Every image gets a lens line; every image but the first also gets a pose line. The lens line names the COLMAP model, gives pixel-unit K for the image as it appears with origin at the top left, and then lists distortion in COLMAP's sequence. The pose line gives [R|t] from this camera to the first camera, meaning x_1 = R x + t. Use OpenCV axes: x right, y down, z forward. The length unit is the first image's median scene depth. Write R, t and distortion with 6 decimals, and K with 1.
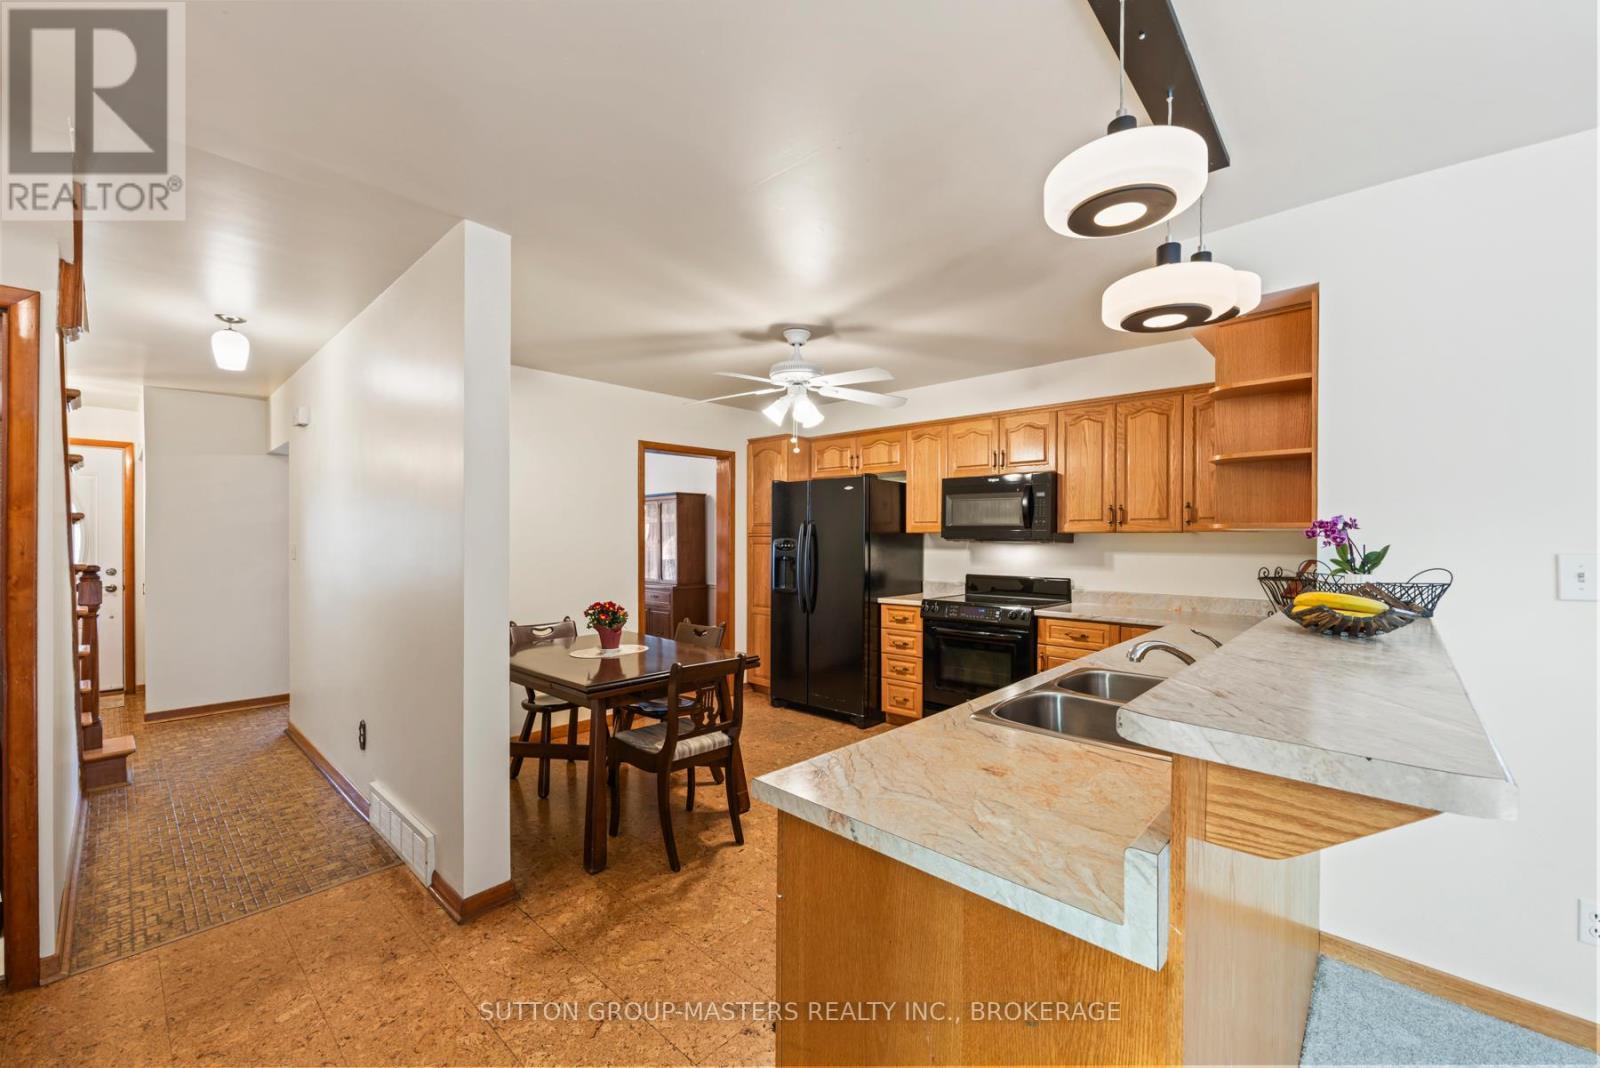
lens RADIAL K [[640.1, 0, 798.3], [0, 640.1, 536.0], [0, 0, 1]] dist [-0.005215, -0.000137]
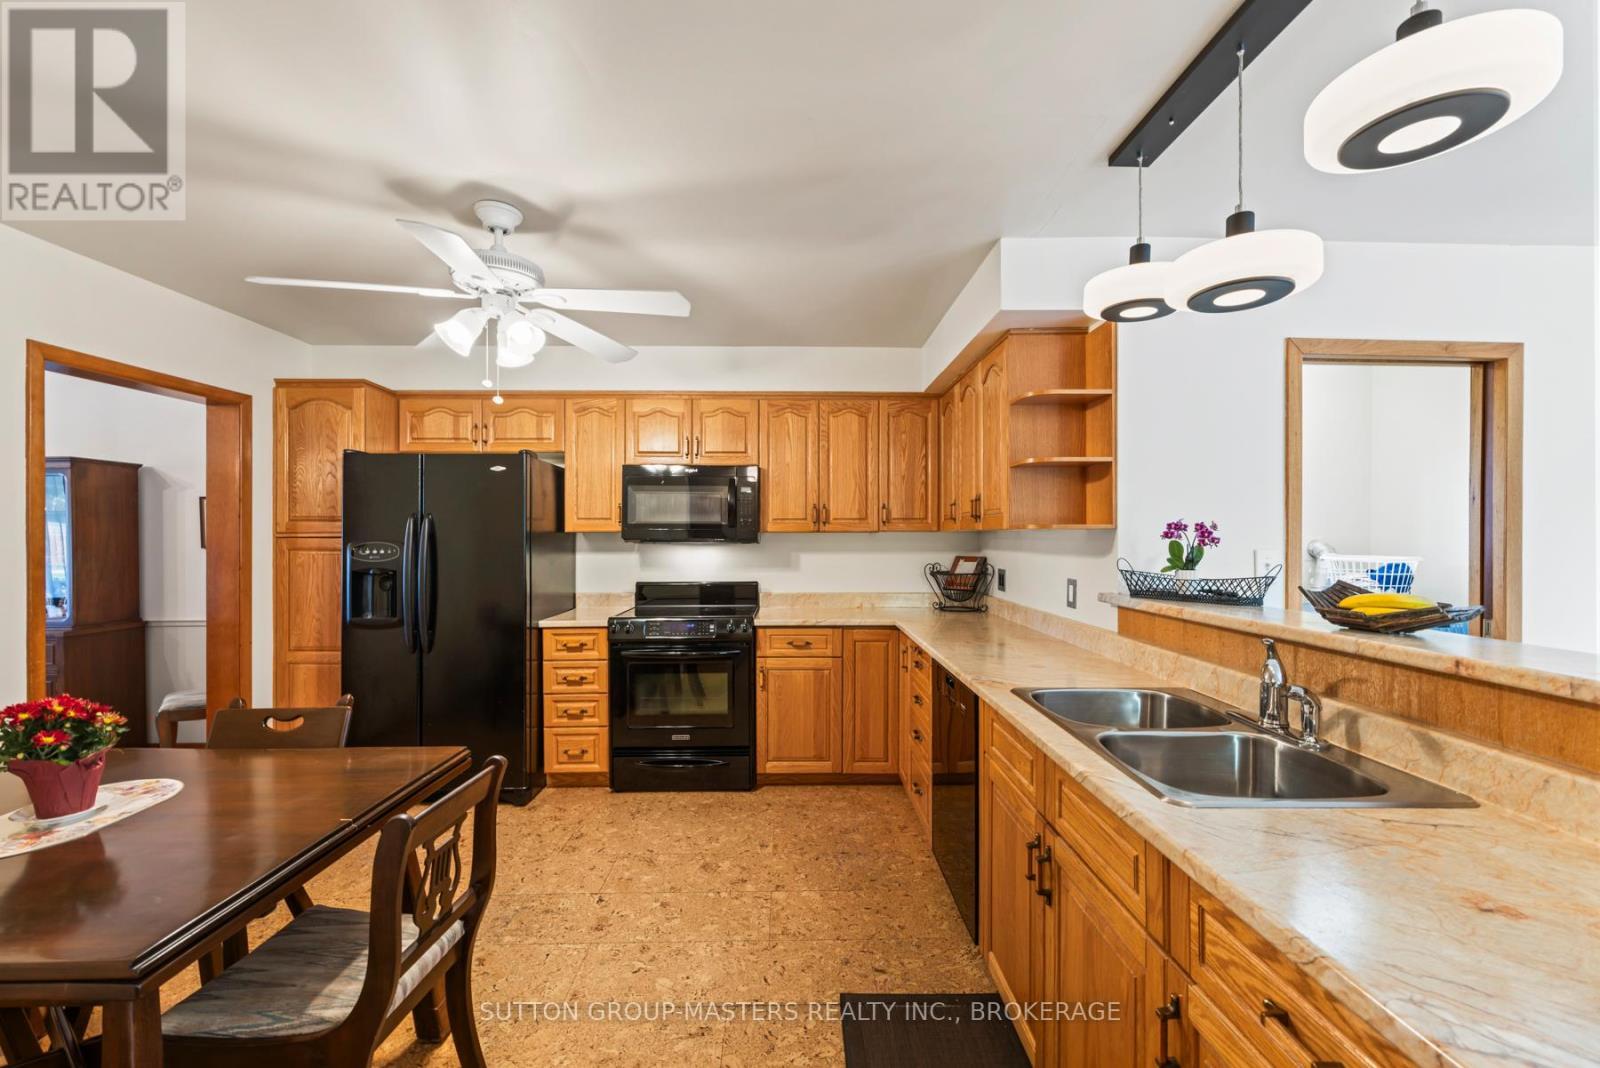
lens RADIAL K [[640.1, 0, 796.0], [0, 640.1, 536.4], [0, 0, 1]] dist [-0.005215, -0.000137]
pose [[0.727397, -0.004341, 0.686204, -0.172833], [0.002536, 0.999990, 0.003637, -0.002592], [-0.686213, -0.000905, 0.727400, 0.275934]]
